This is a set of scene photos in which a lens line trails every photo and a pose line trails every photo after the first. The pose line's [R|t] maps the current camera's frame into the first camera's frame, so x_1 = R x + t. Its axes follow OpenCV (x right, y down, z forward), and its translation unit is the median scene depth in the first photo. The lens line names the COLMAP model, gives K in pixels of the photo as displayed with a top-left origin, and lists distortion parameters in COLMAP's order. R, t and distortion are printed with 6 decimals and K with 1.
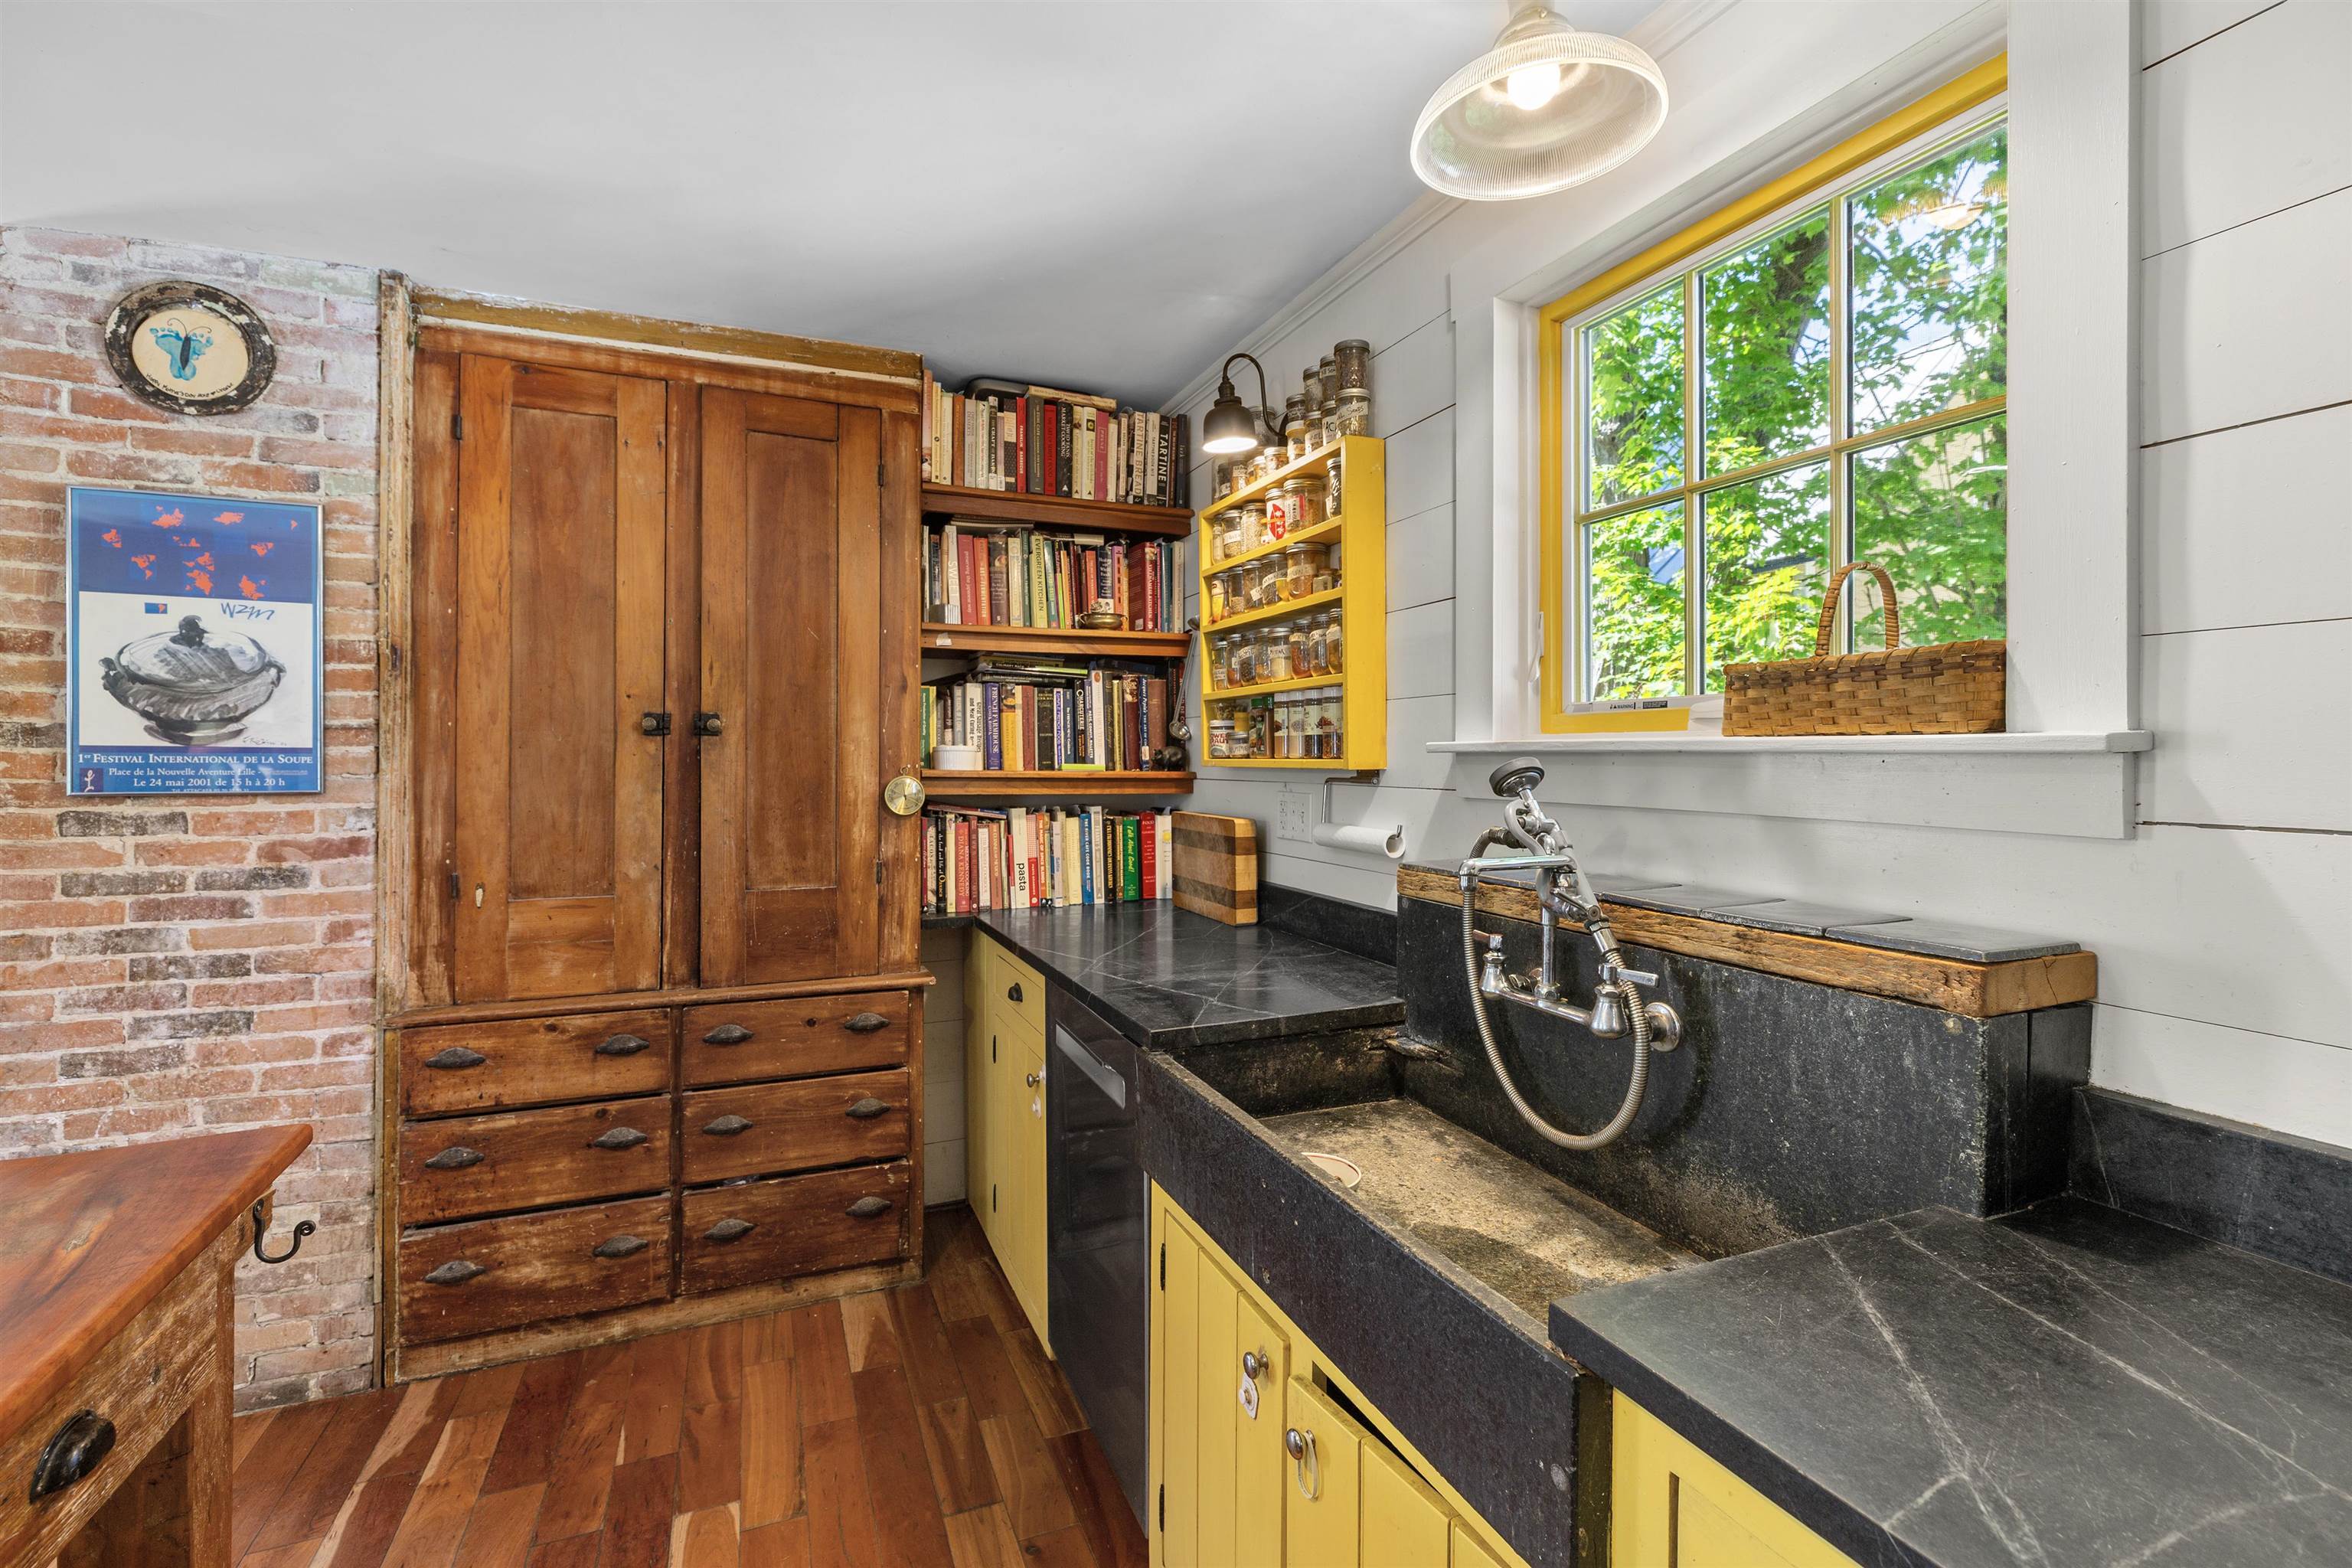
lens RADIAL K [[1052.0, 0, 1176.8], [0, 1052.0, 768.4], [0, 0, 1]] dist [0.001504, 0.000320]
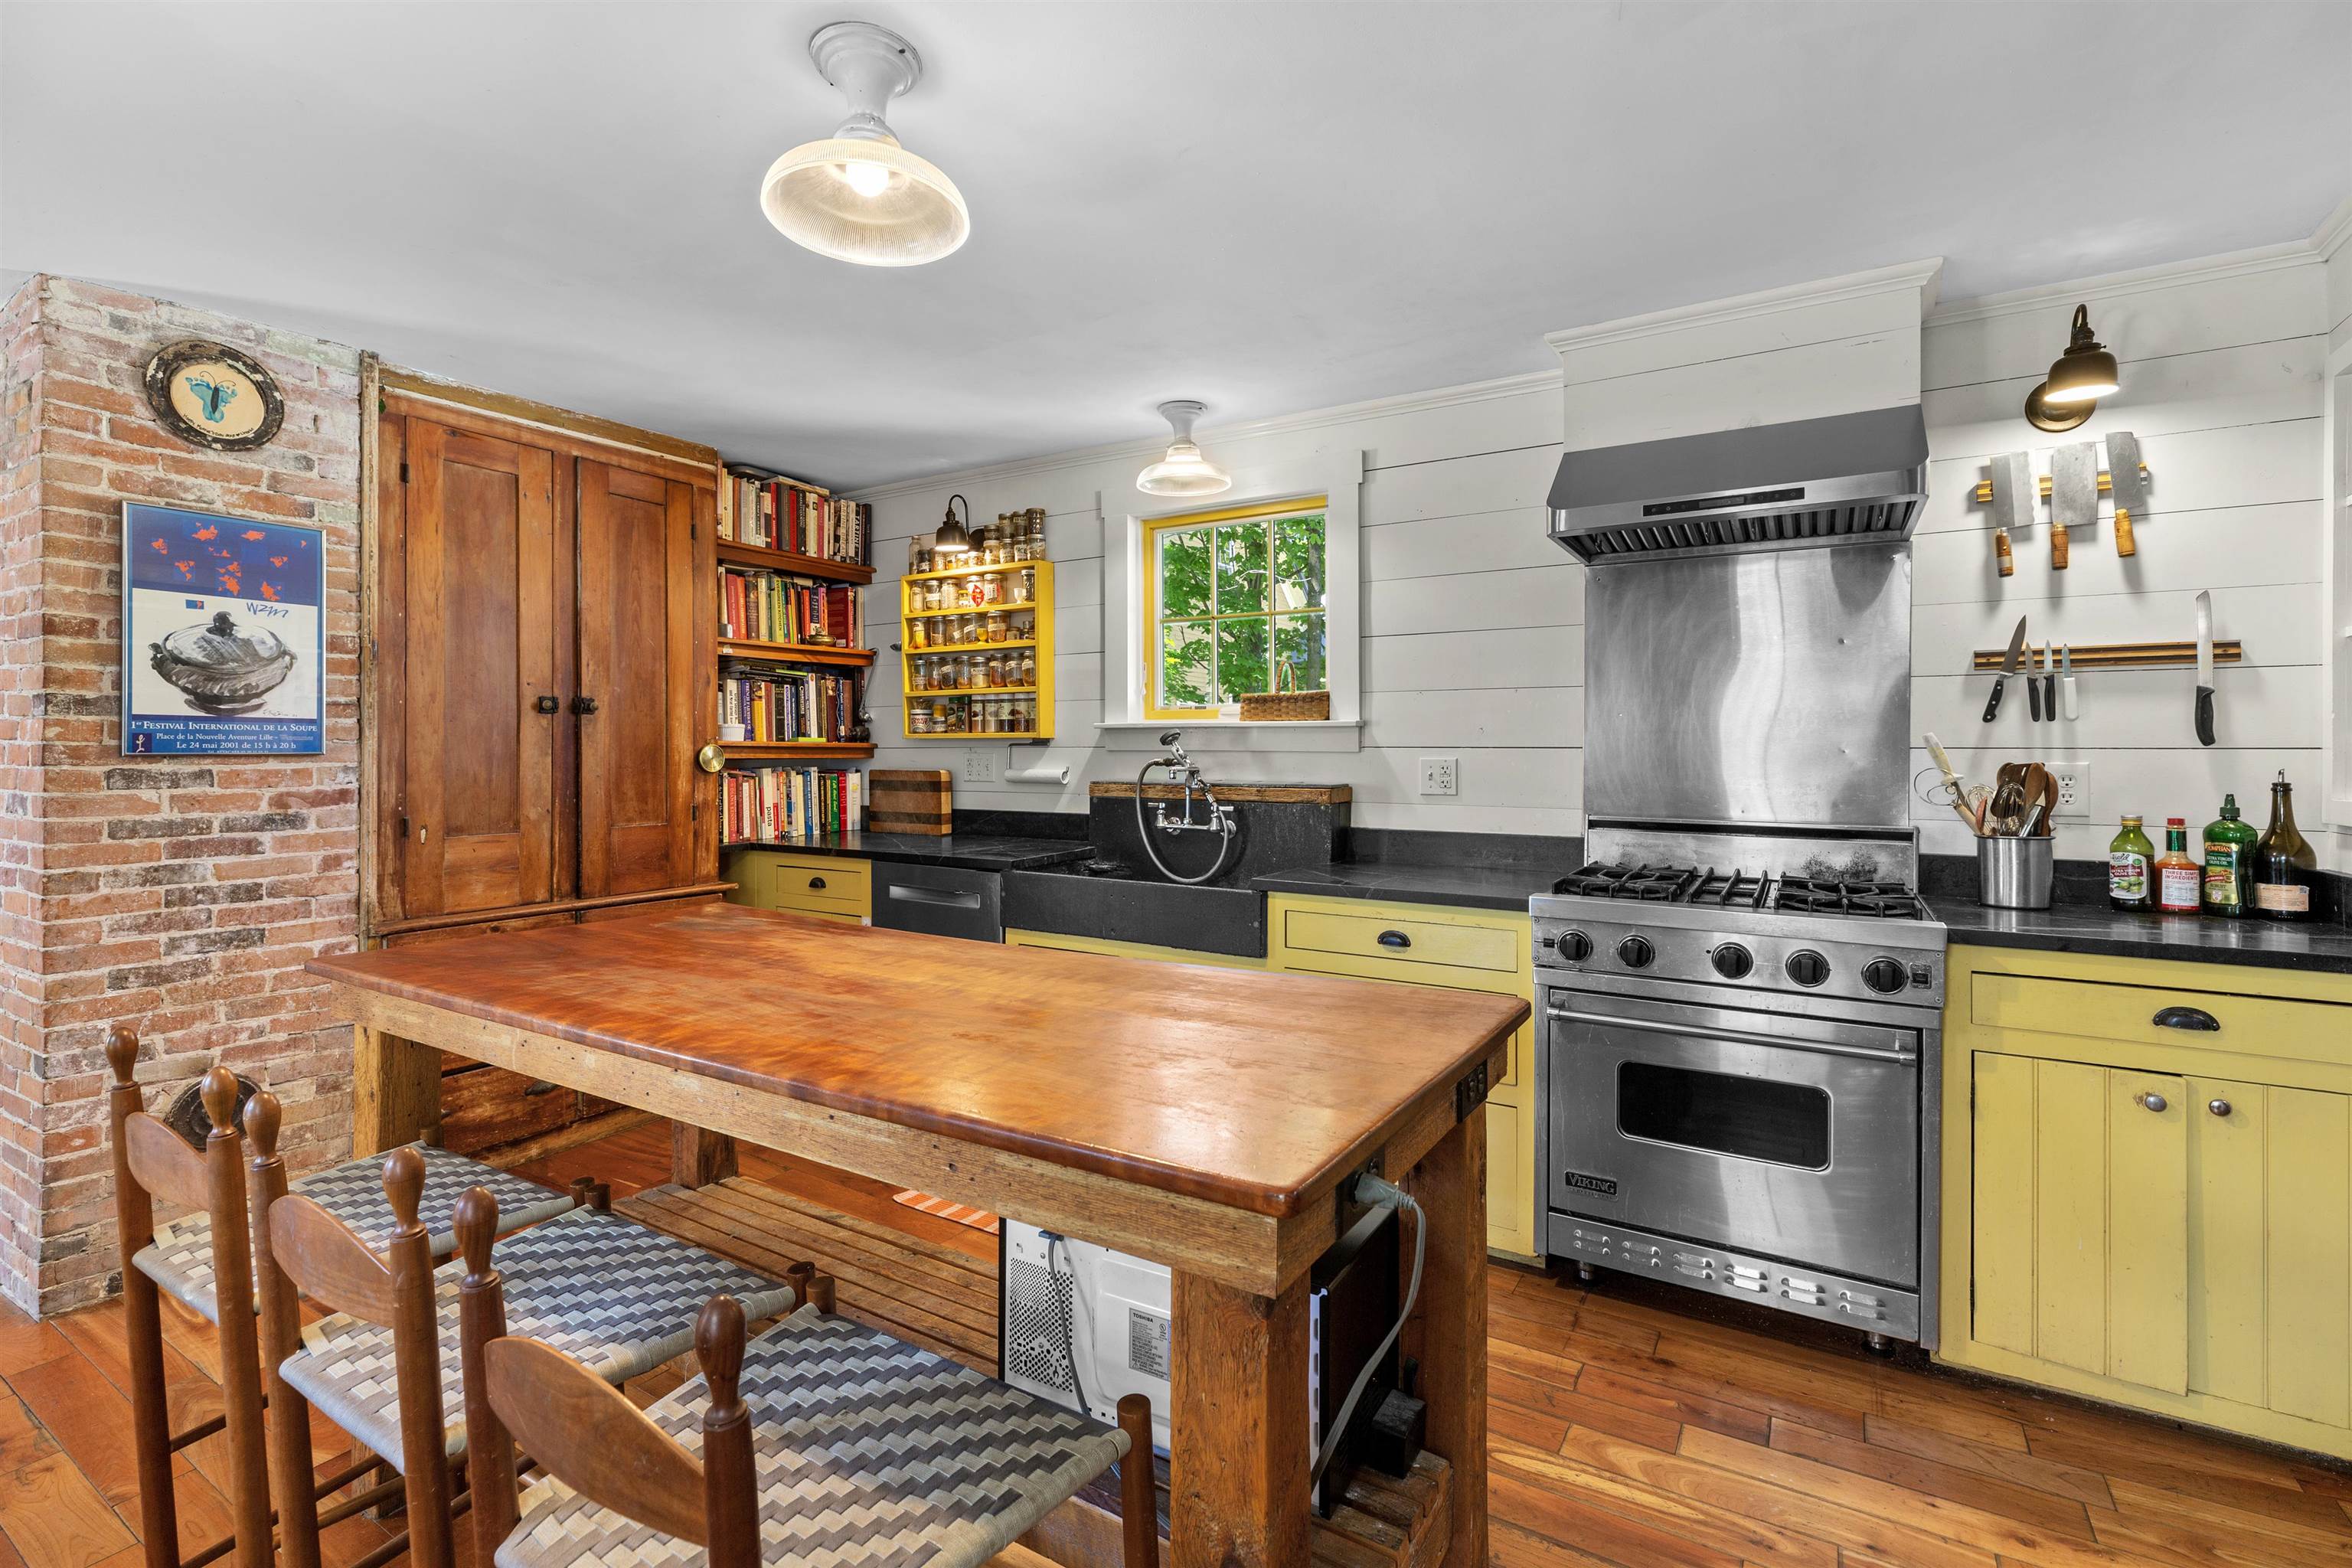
lens RADIAL K [[1052.0, 0, 1176.8], [0, 1052.0, 768.4], [0, 0, 1]] dist [0.001504, 0.000320]
pose [[0.808606, -0.014349, 0.588175, -0.714715], [0.008694, 0.999885, 0.012442, 0.033015], [-0.588286, -0.004947, 0.808638, -0.636588]]
